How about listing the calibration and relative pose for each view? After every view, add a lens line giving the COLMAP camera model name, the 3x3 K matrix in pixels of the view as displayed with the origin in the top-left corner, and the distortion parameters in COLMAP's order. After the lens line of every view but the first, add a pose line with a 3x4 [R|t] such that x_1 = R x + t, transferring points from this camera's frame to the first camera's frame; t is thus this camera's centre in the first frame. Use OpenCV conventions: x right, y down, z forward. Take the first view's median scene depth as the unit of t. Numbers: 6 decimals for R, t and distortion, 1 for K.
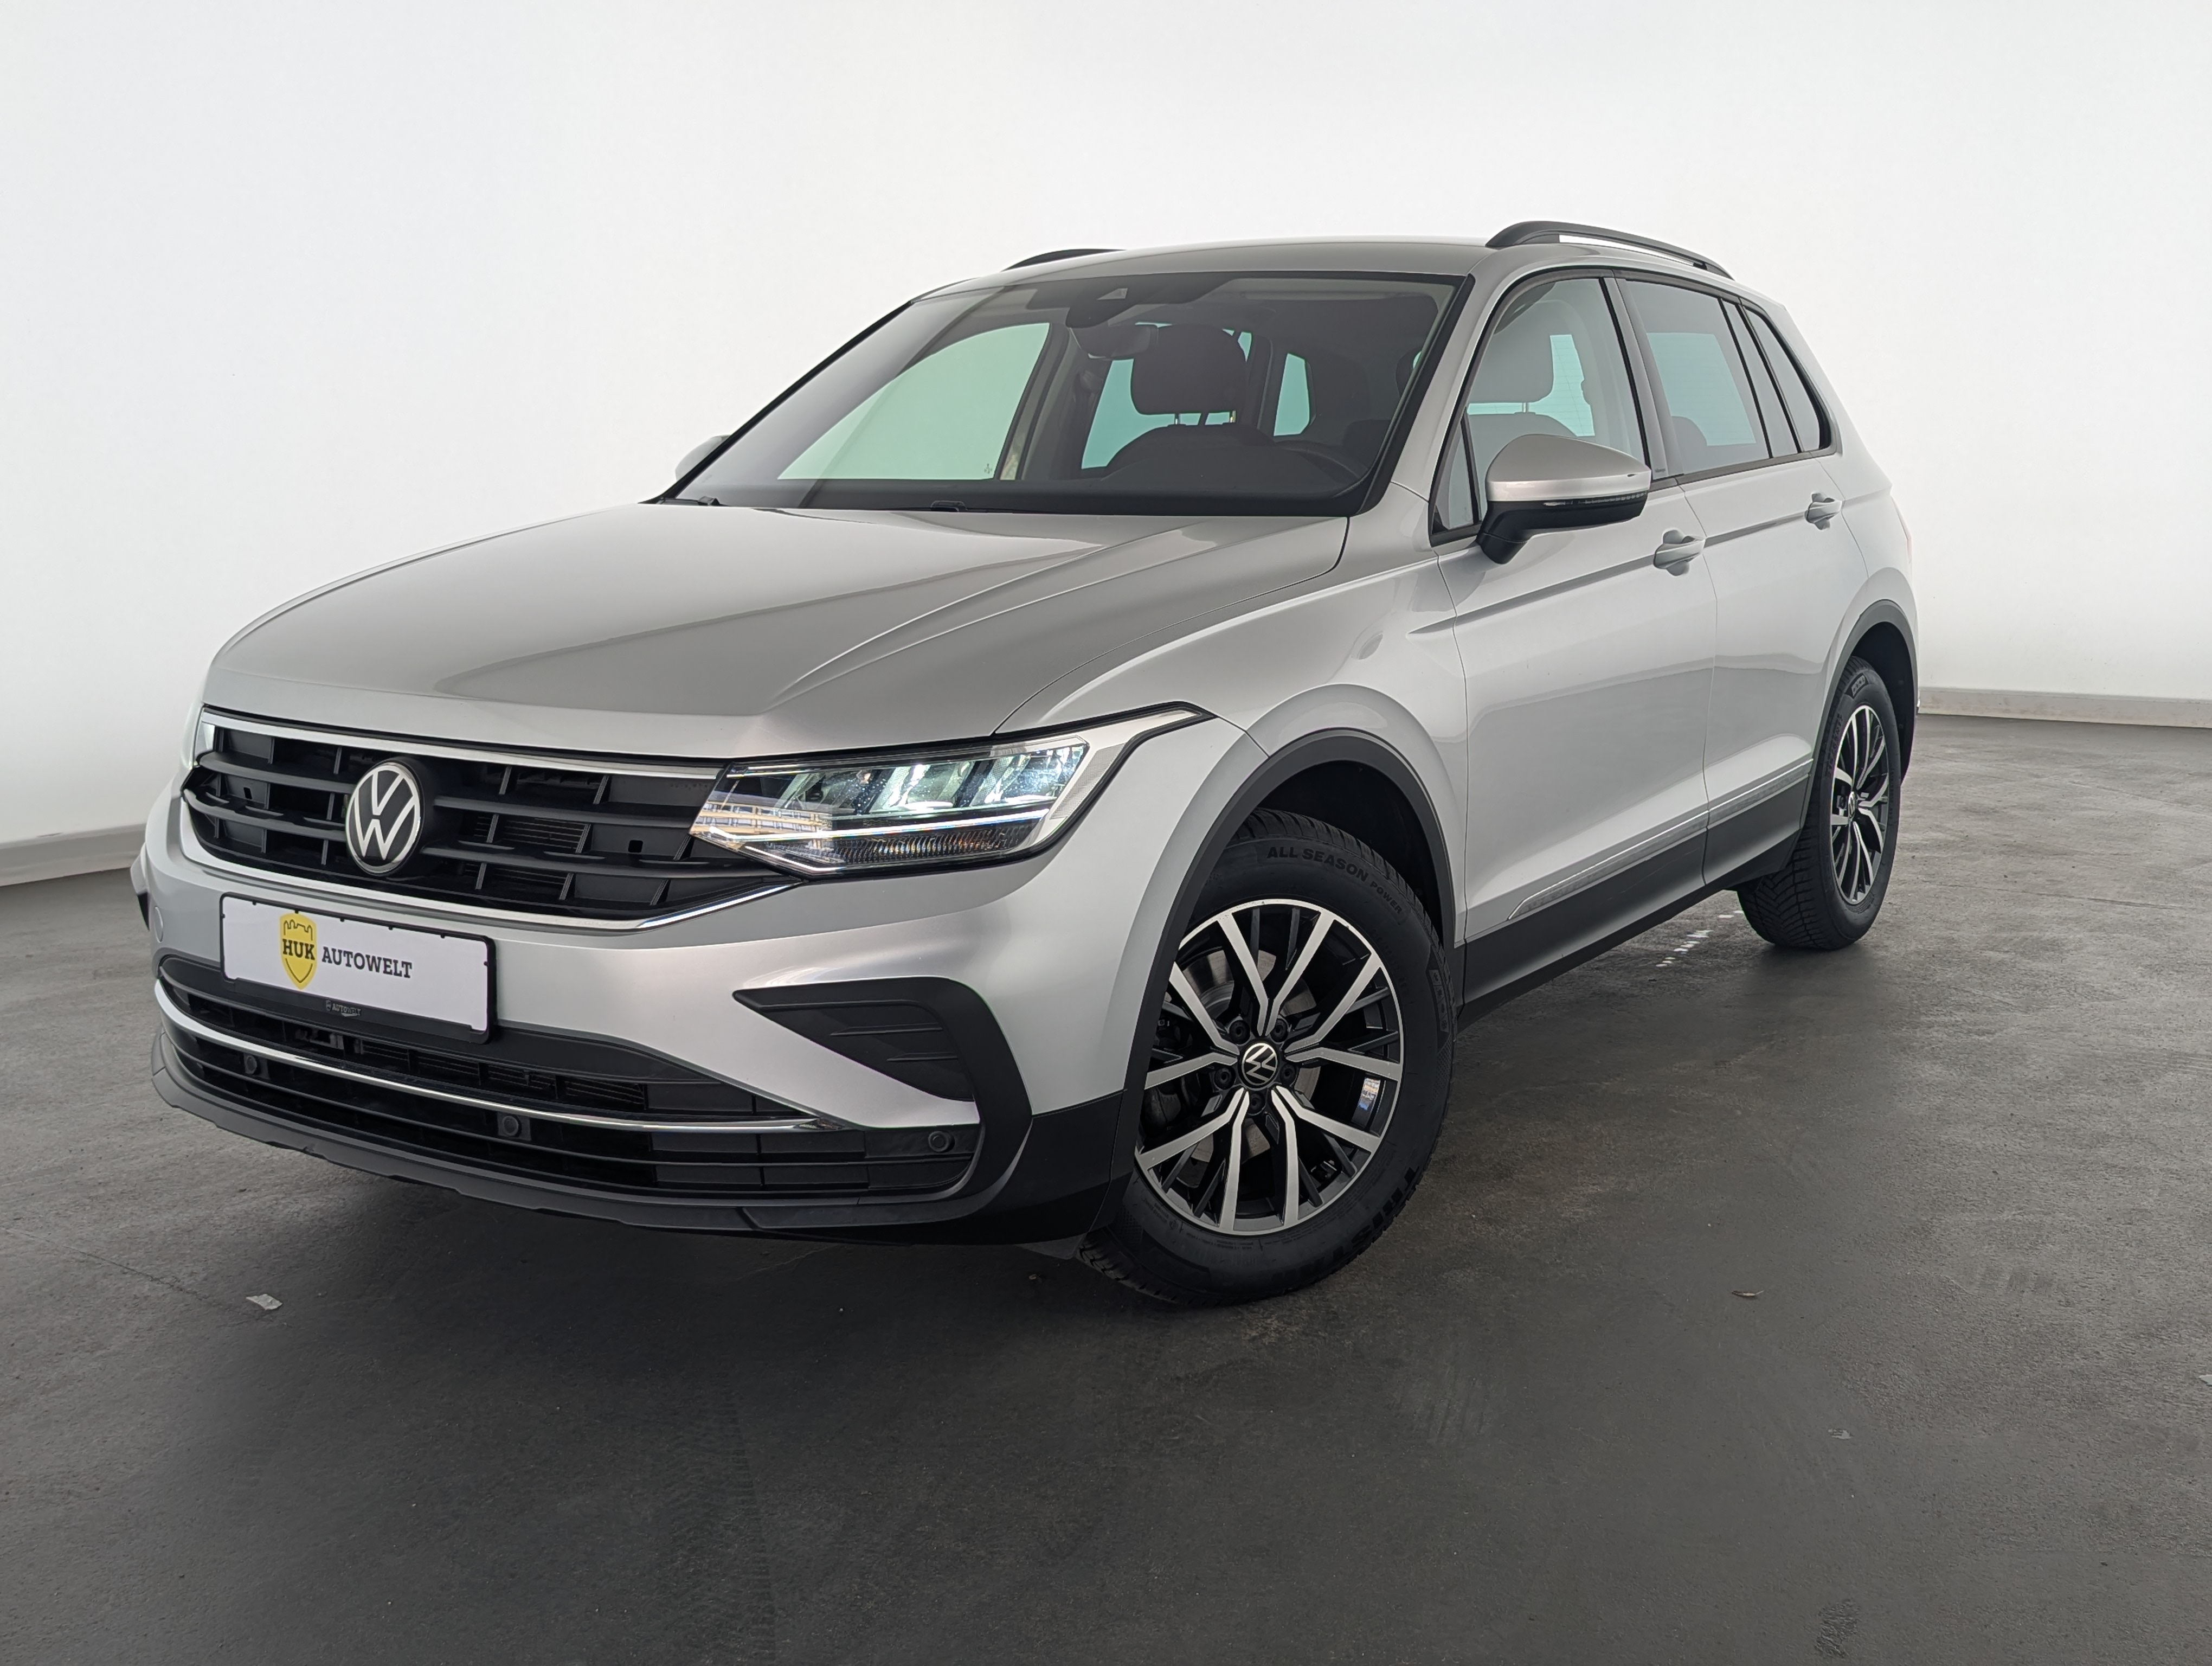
lens RADIAL K [[2179.8, 0, 1106.0], [0, 2179.8, 833.0], [0, 0, 1]] dist [0.158483, -0.010526]
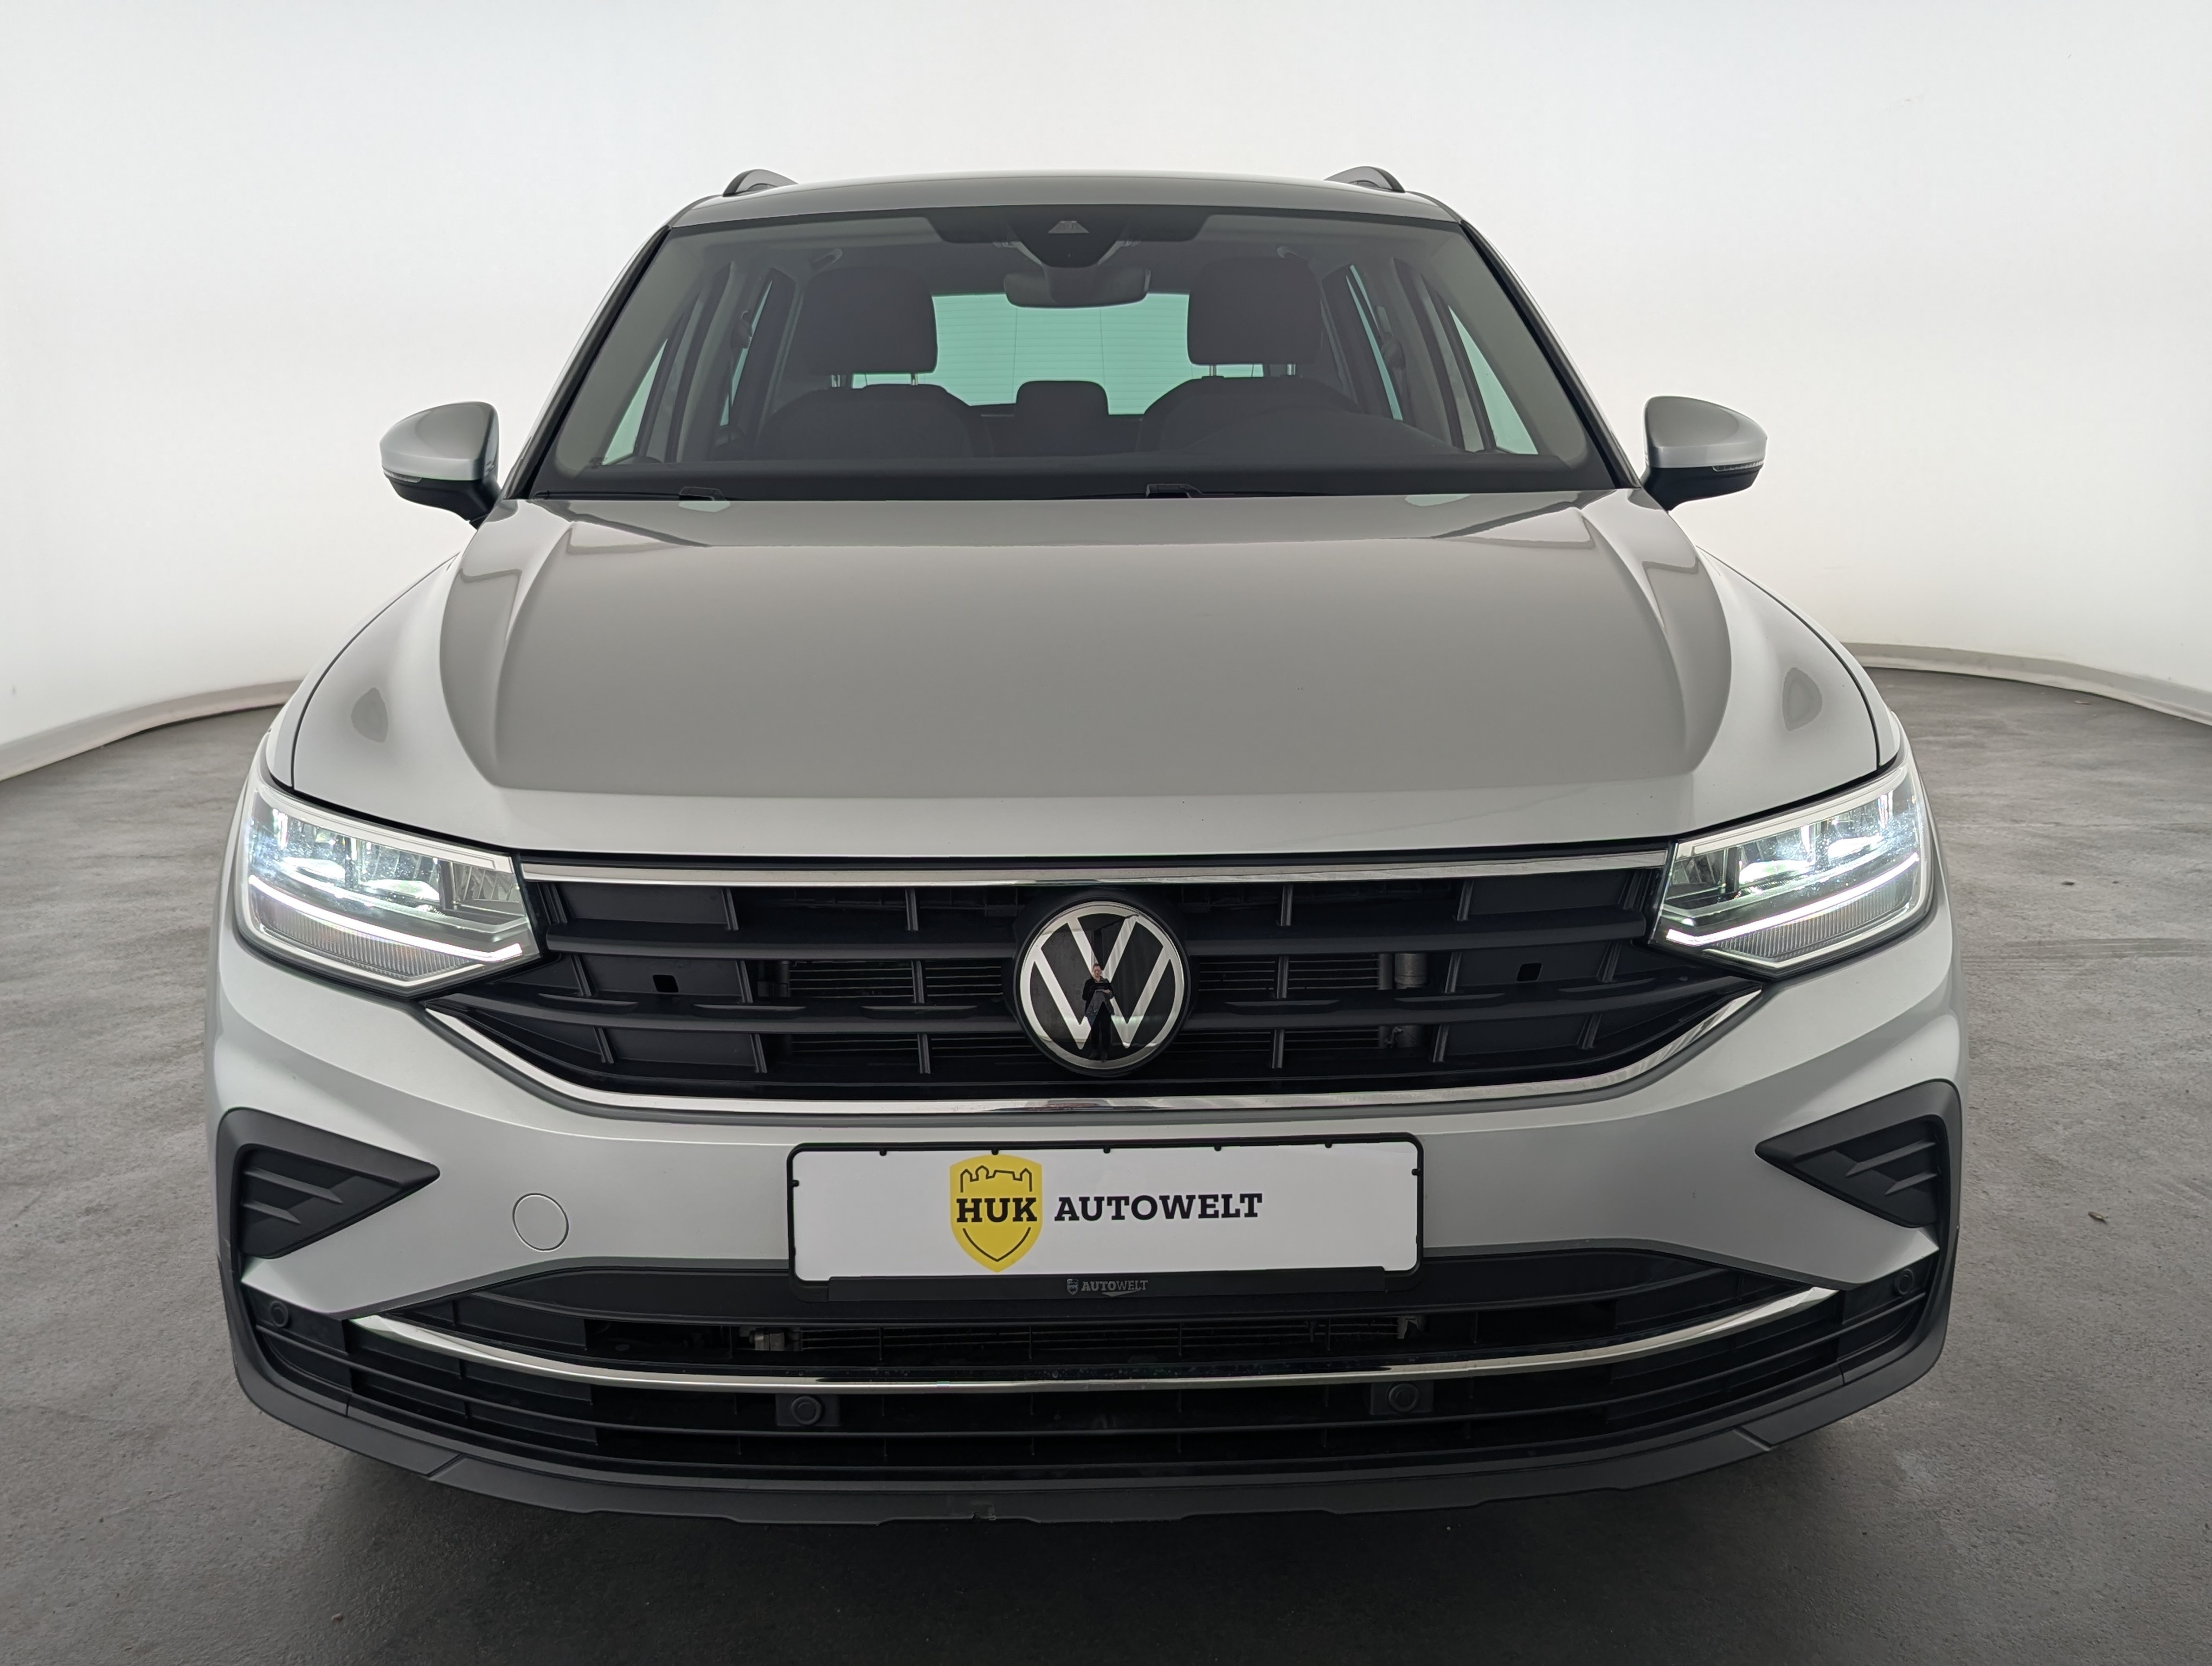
lens RADIAL K [[2179.8, 0, 1106.0], [0, 2179.8, 833.0], [0, 0, 1]] dist [0.158483, -0.010526]
pose [[0.805093, -0.112671, 0.582349, -0.696314], [0.106754, 0.993285, 0.044591, -0.080746], [-0.583462, 0.026268, 0.811715, 0.468917]]
